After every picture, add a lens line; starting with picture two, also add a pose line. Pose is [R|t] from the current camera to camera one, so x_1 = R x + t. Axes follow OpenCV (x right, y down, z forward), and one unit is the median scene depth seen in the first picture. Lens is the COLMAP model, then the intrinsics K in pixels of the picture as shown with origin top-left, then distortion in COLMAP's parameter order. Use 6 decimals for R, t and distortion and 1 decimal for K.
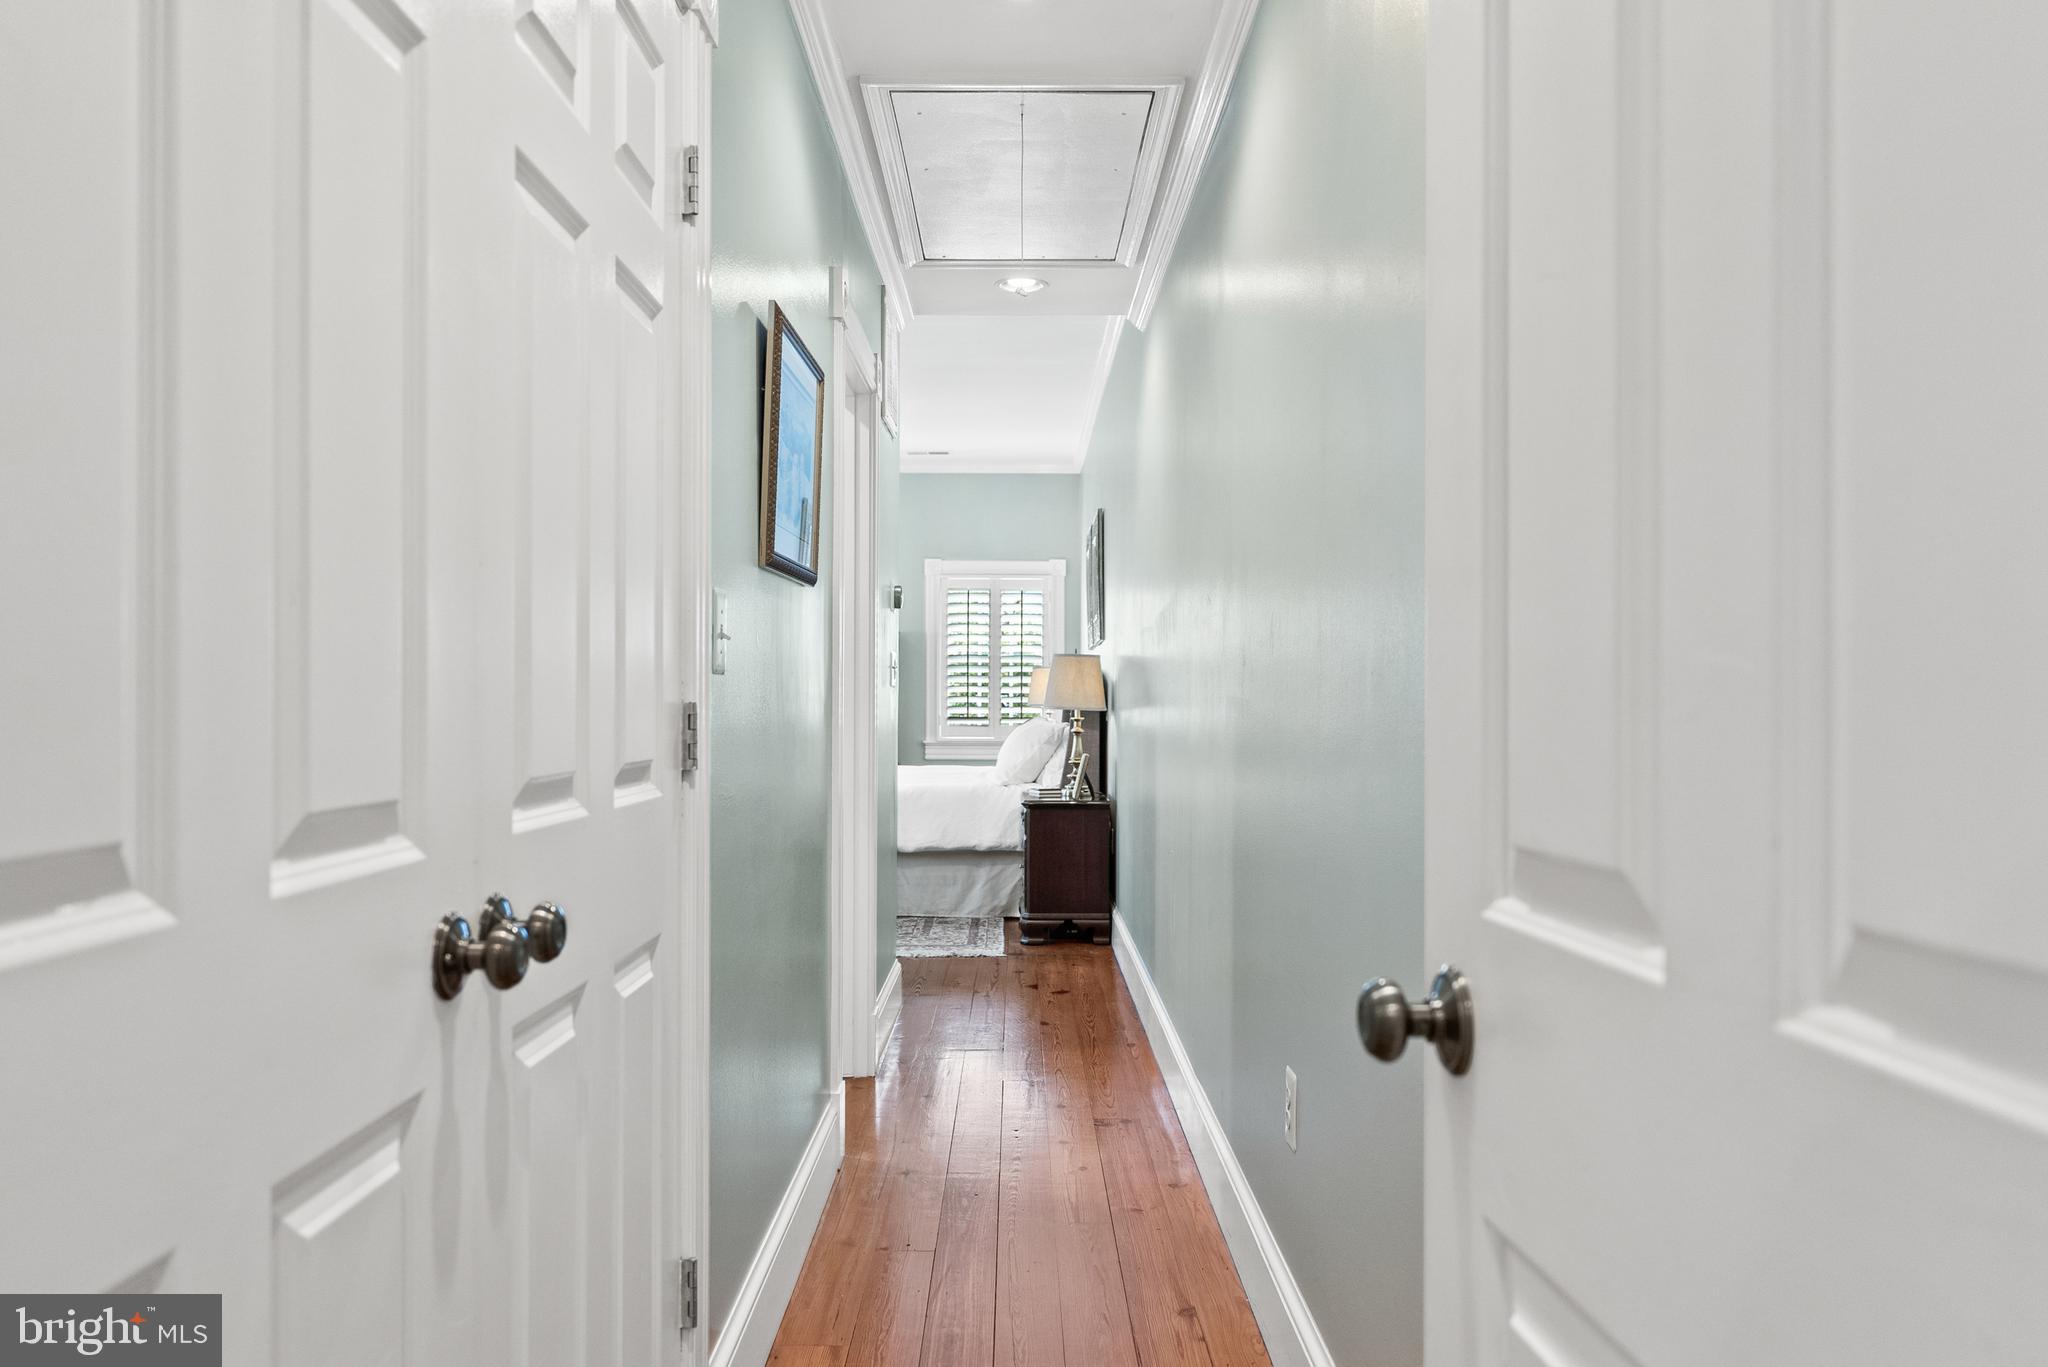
lens RADIAL K [[1505.3, 0, 1024.0], [0, 1505.3, 683.5], [0, 0, 1]] dist [-0.000428, -0.000031]
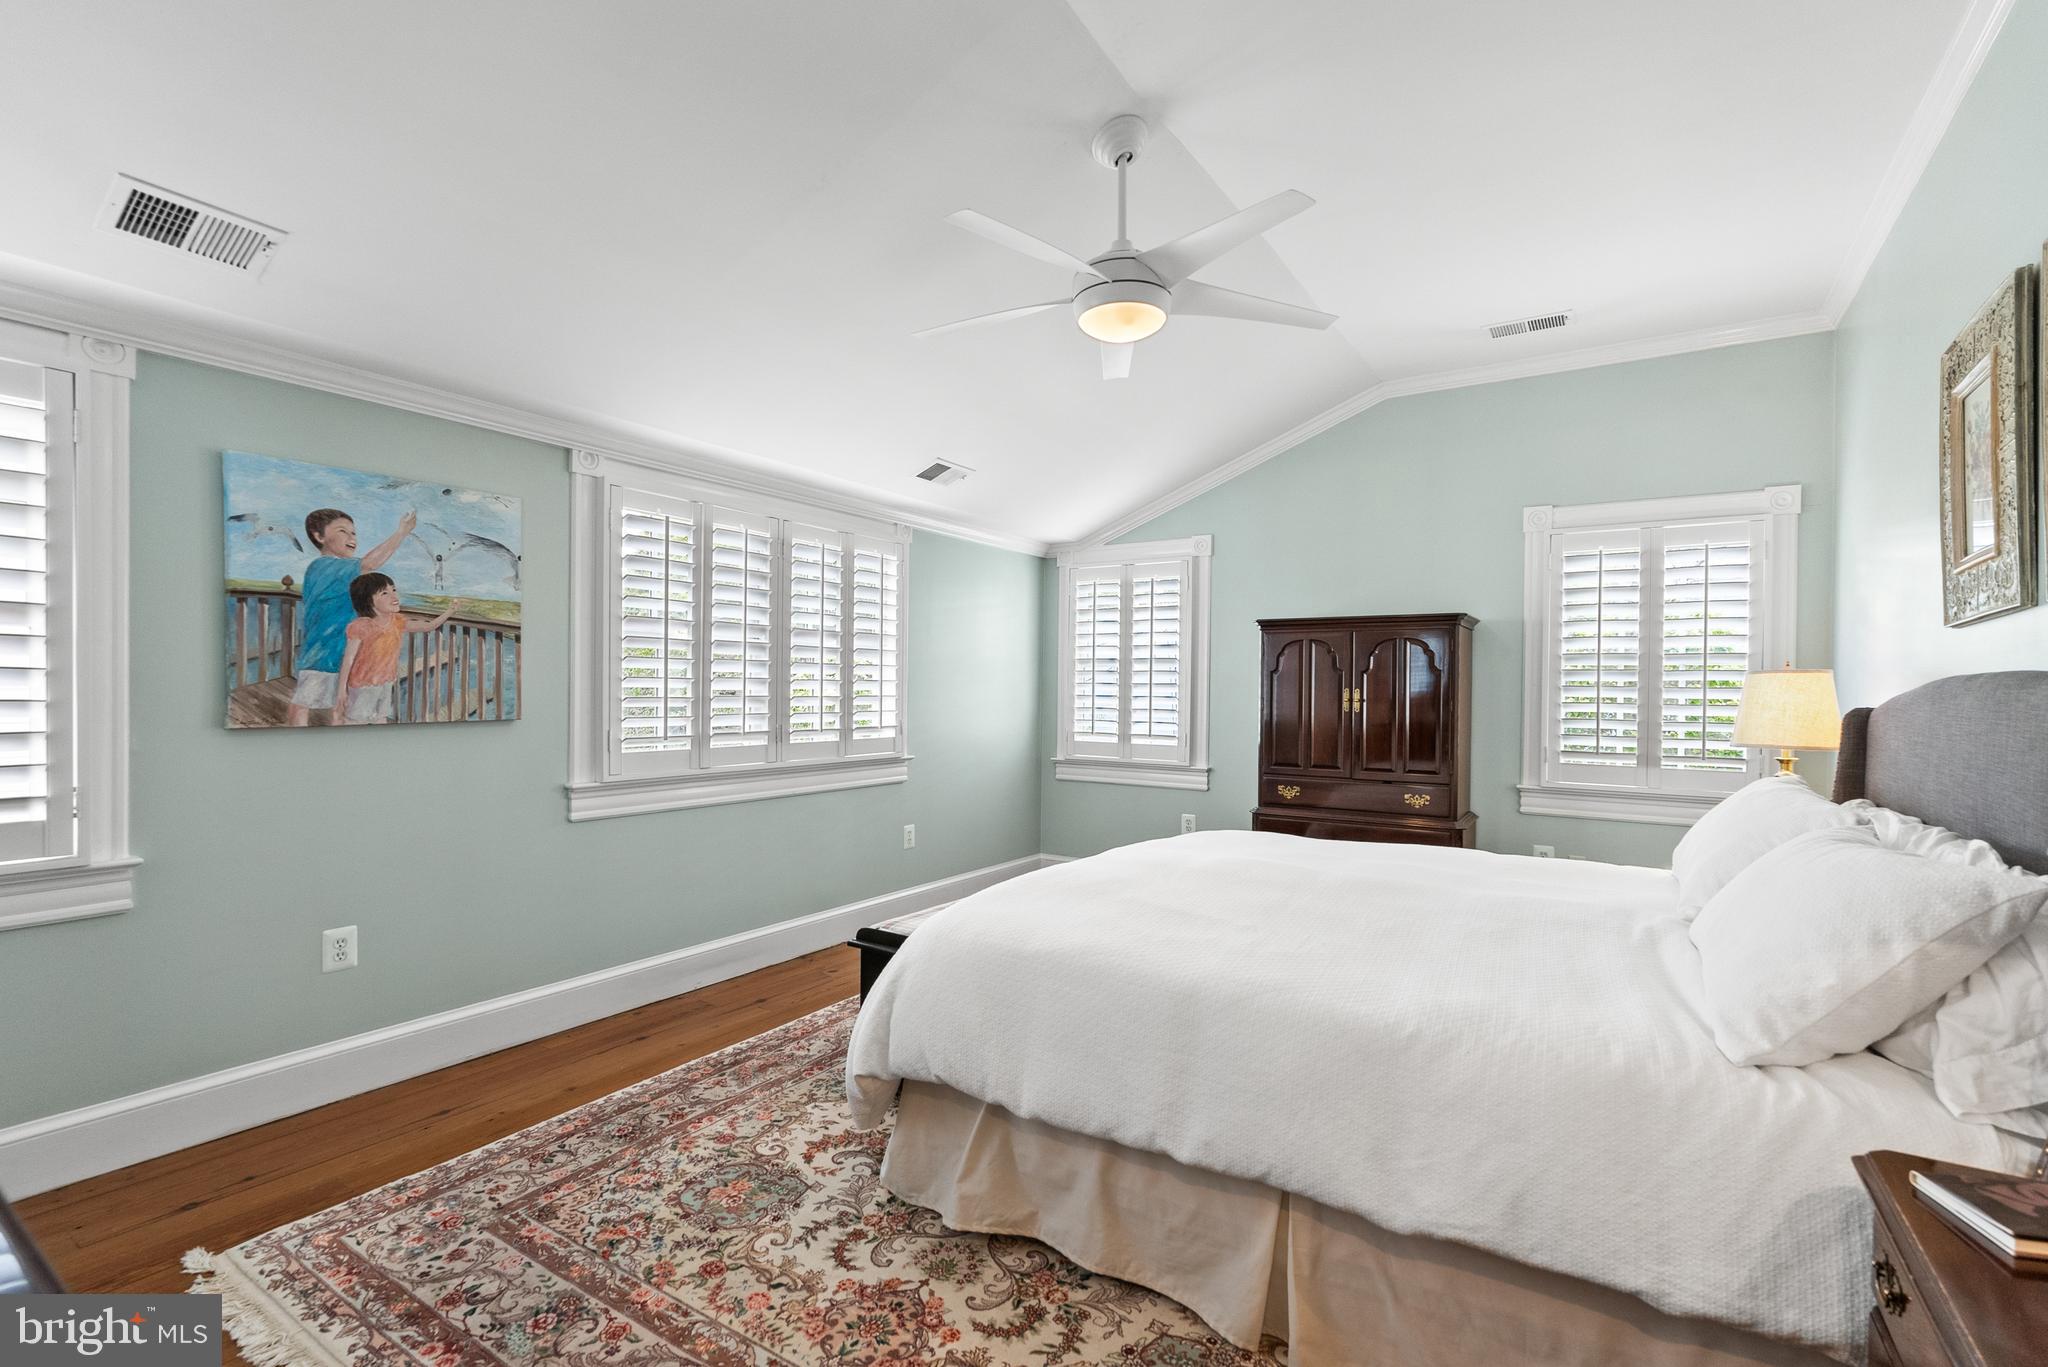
lens RADIAL K [[911.6, 0, 1024.0], [0, 911.6, 683.5], [0, 0, 1]] dist [-0.002196, 0.000430]
pose [[0.829134, 0.008894, -0.558979, -0.032999], [-0.011244, 0.999936, -0.000769, -0.004853], [0.558936, 0.006923, 0.829182, 0.775285]]
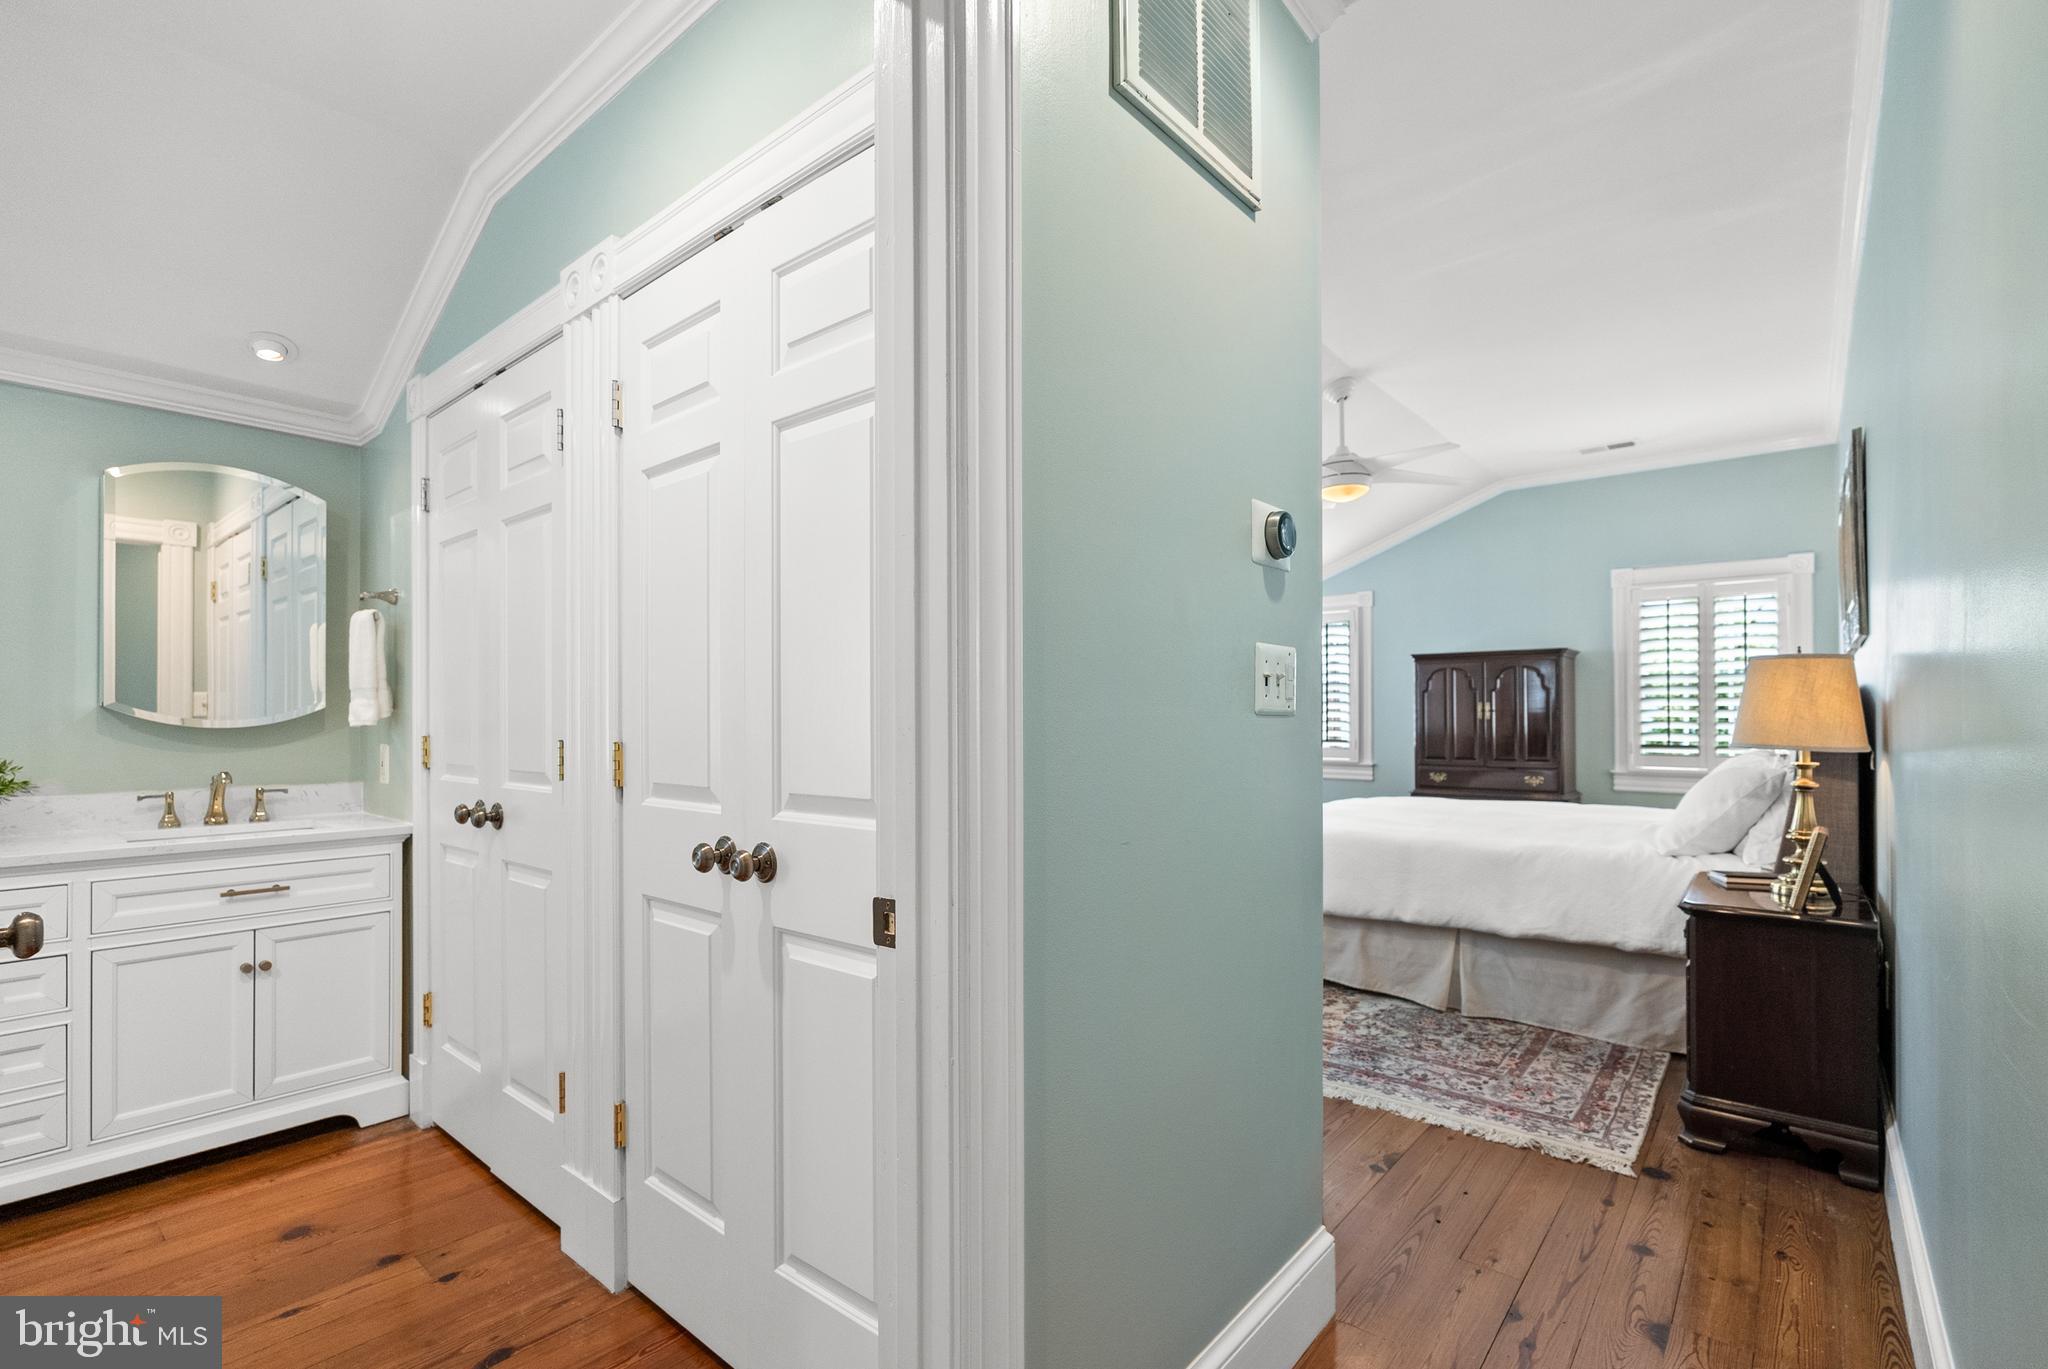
lens RADIAL K [[920.6, 0, 1027.7], [0, 920.6, 700.1], [0, 0, 1]] dist [-0.007718, 0.000295]
pose [[0.761105, -0.009865, -0.648554, 0.034755], [0.003295, 0.999930, -0.011343, 0.001166], [0.648620, 0.006497, 0.761084, 0.497381]]
